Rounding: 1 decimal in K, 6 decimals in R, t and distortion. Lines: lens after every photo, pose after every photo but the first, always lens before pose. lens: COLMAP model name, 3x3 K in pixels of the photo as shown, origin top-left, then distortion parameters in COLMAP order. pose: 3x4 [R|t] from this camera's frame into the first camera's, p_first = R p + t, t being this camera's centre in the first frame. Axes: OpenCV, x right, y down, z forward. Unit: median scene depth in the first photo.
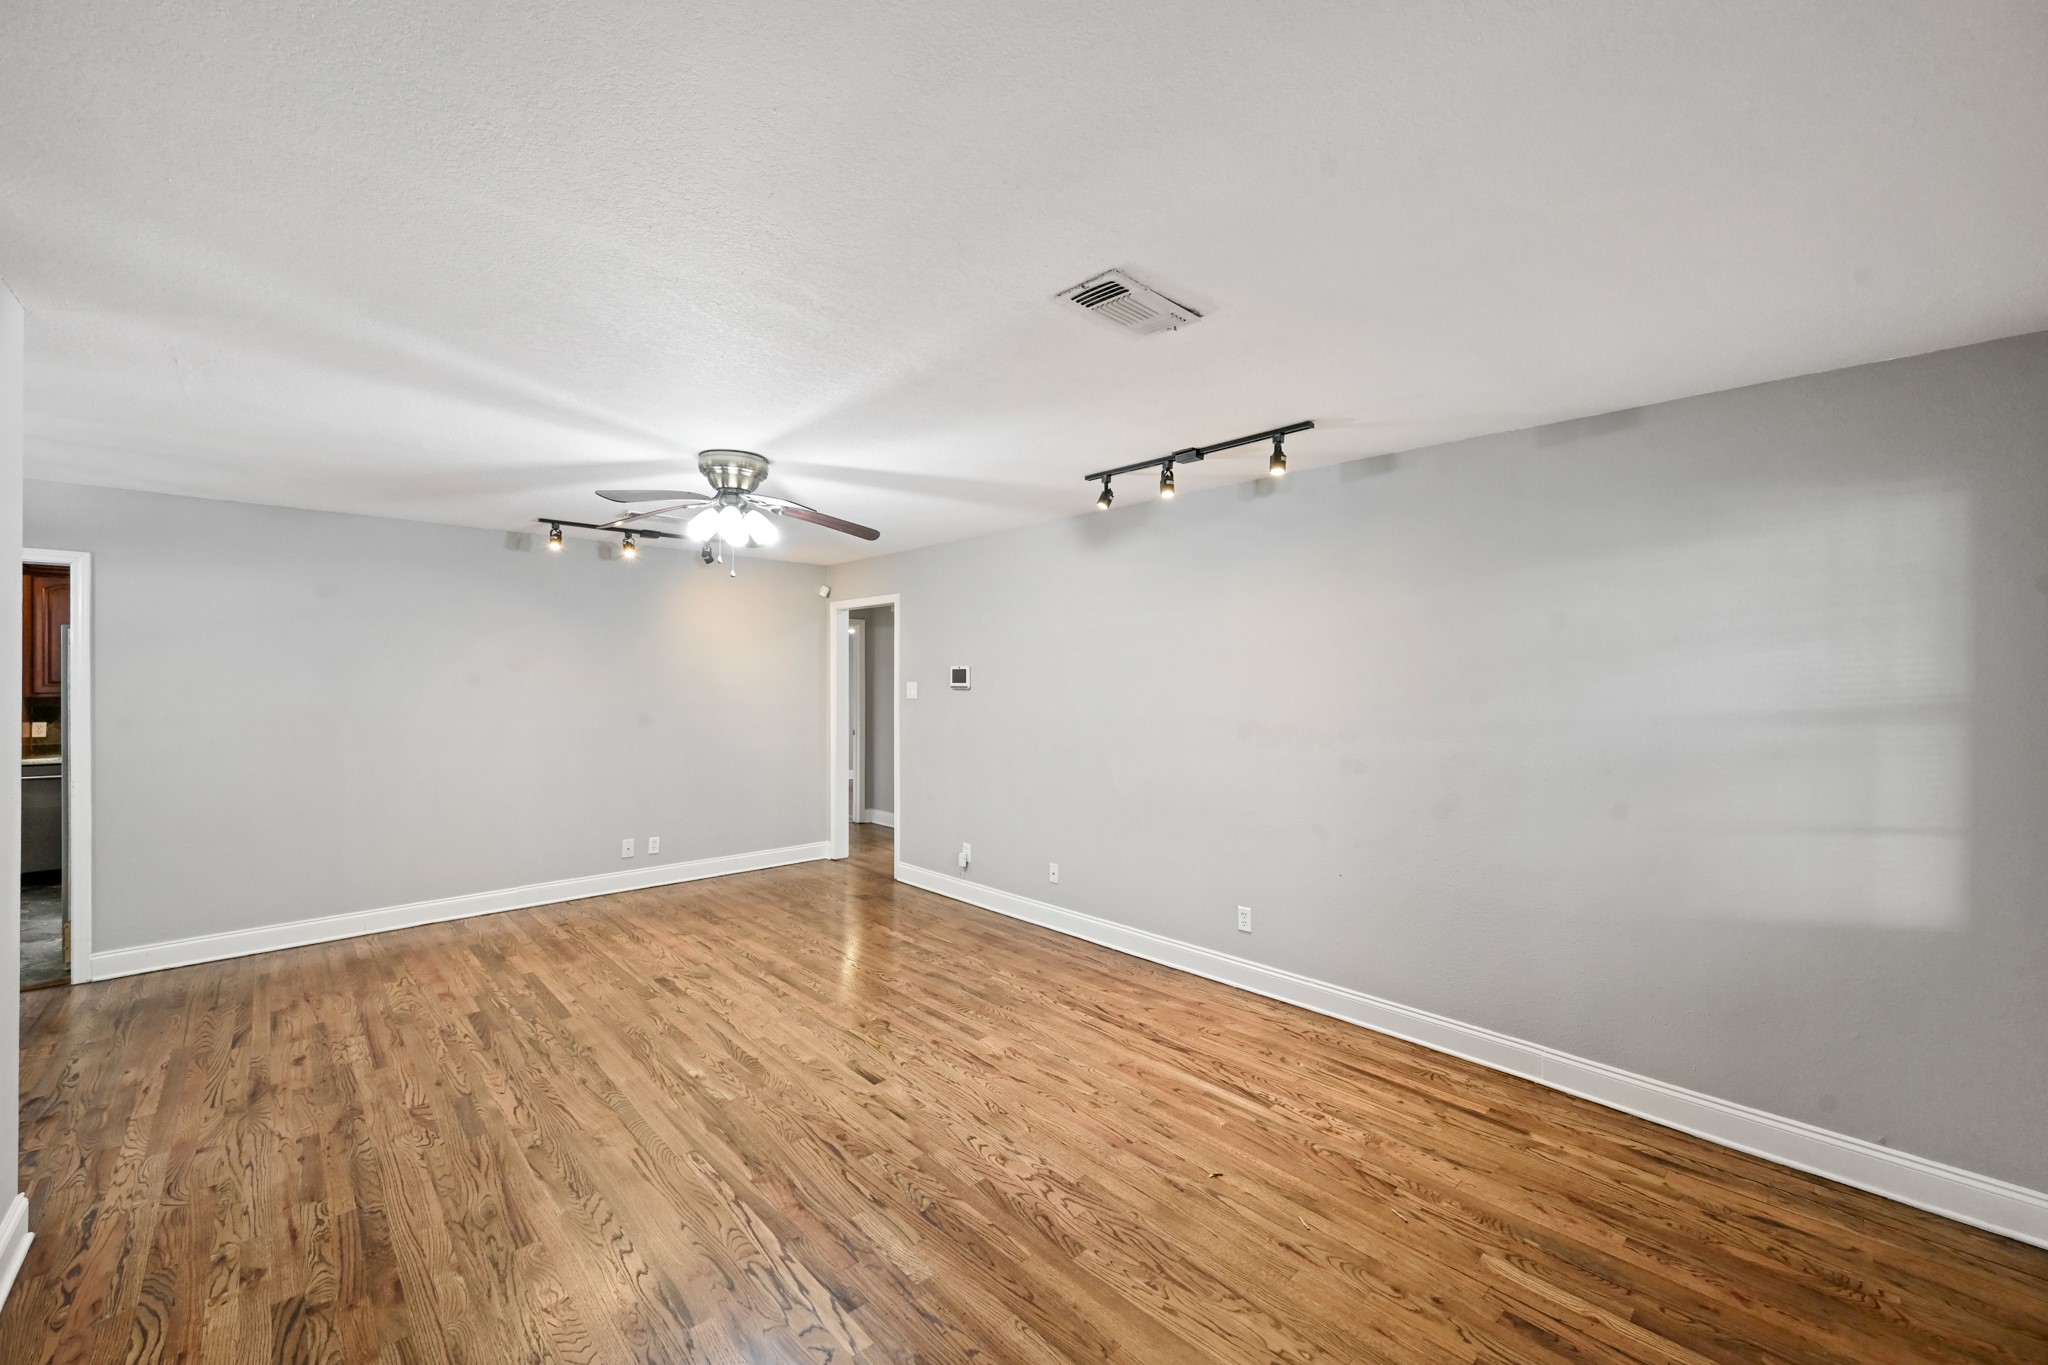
lens RADIAL K [[804.8, 0, 1027.7], [0, 804.8, 675.8], [0, 0, 1]] dist [0.001388, -0.000064]
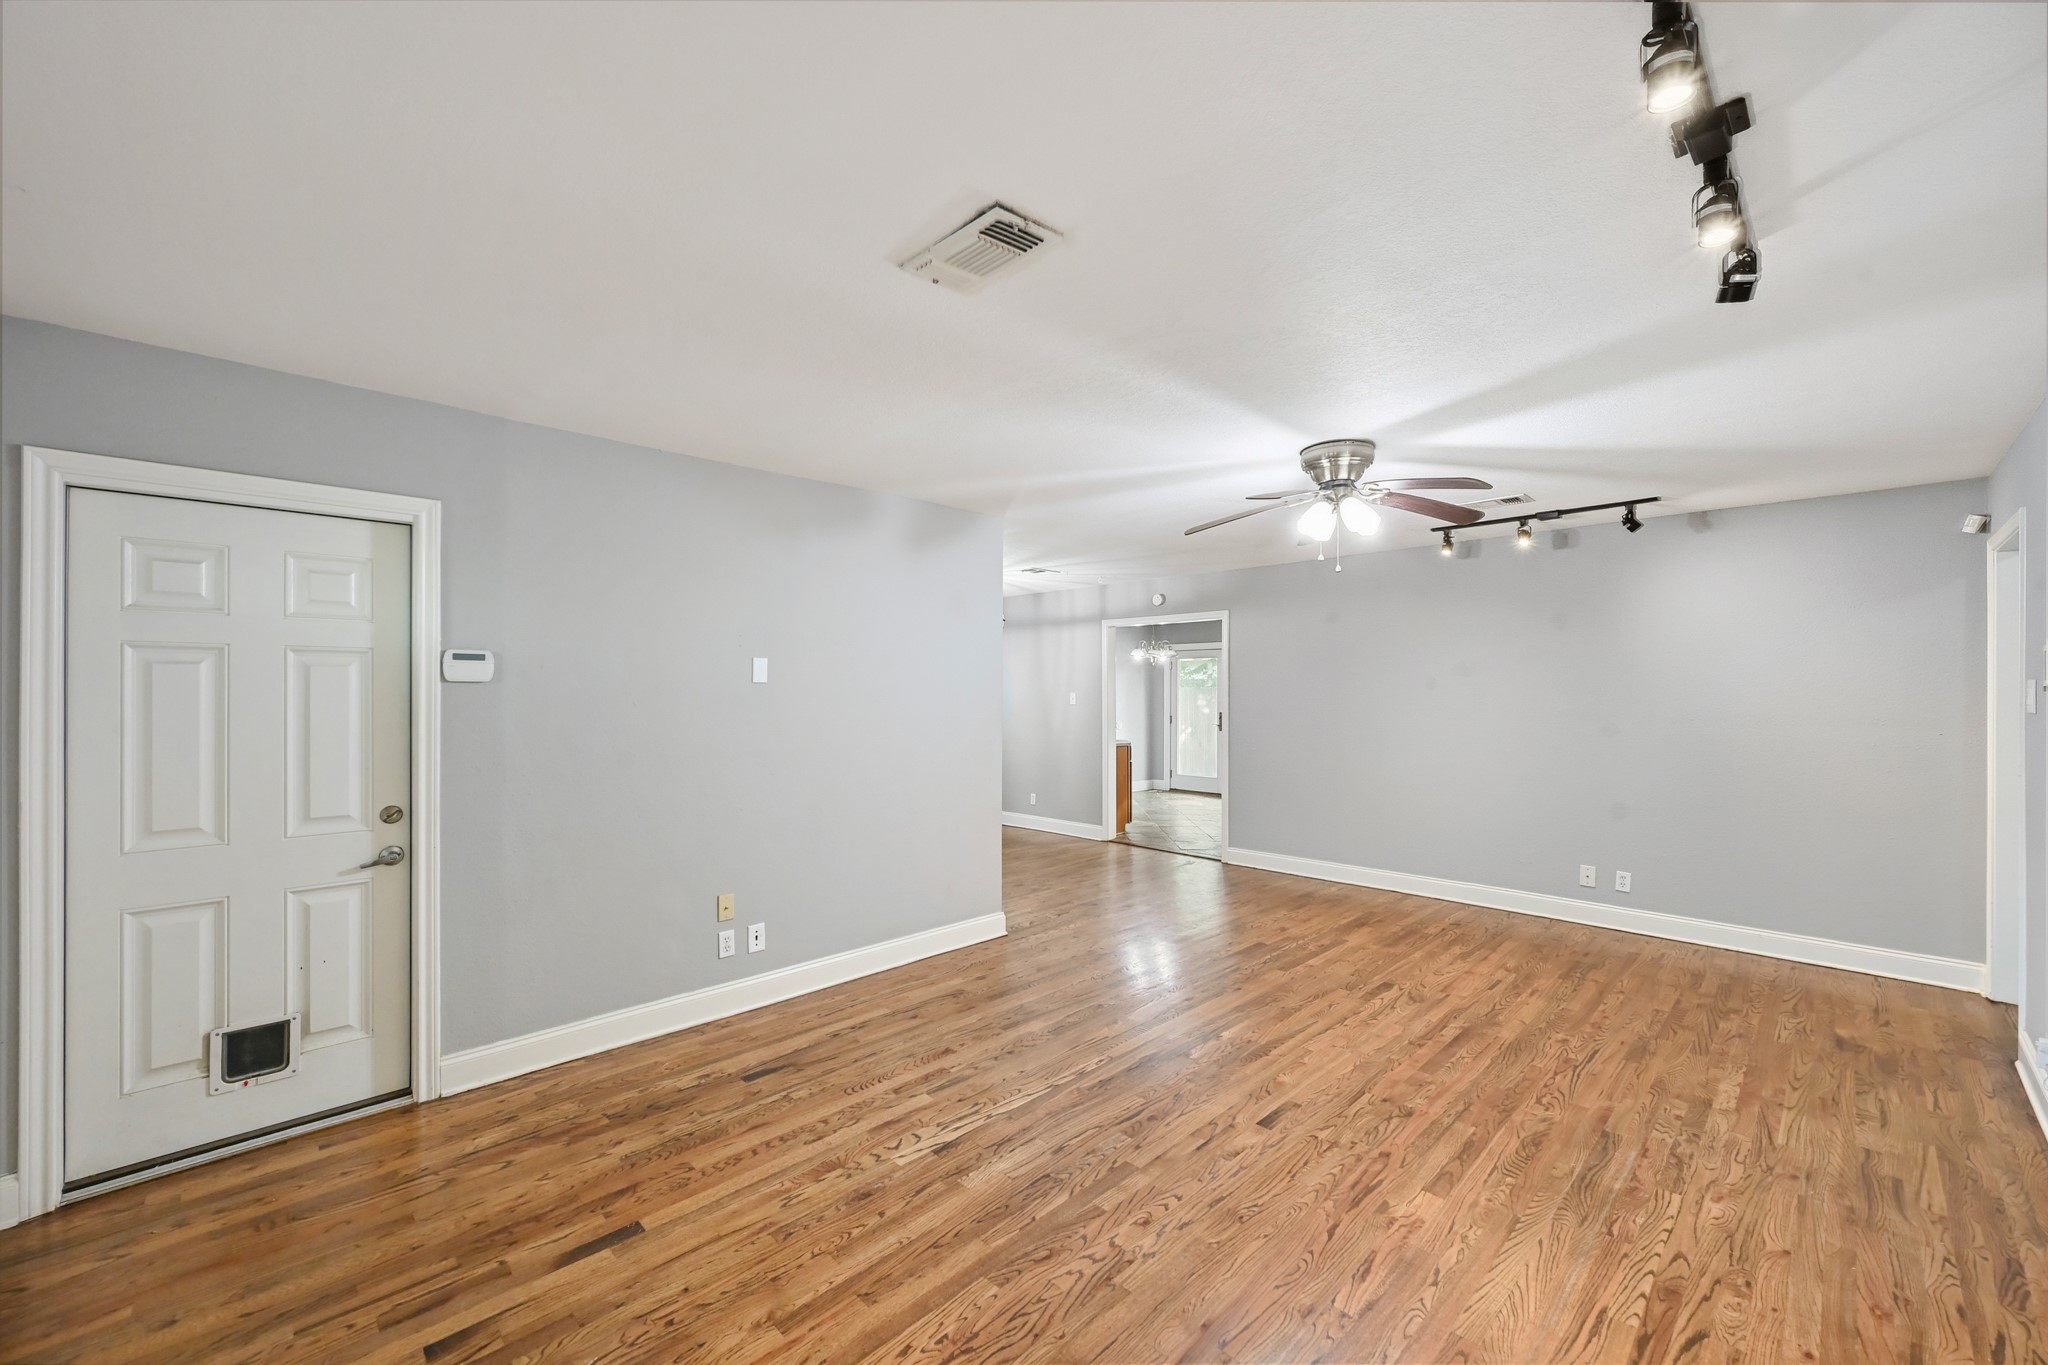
lens RADIAL K [[815.2, 0, 1026.4], [0, 815.2, 697.6], [0, 0, 1]] dist [0.000541, -0.000158]
pose [[0.011376, 0.006084, -0.999917, 0.569273], [0.007194, 0.999955, 0.006166, 0.017415], [0.999909, -0.007264, 0.011332, 0.582488]]
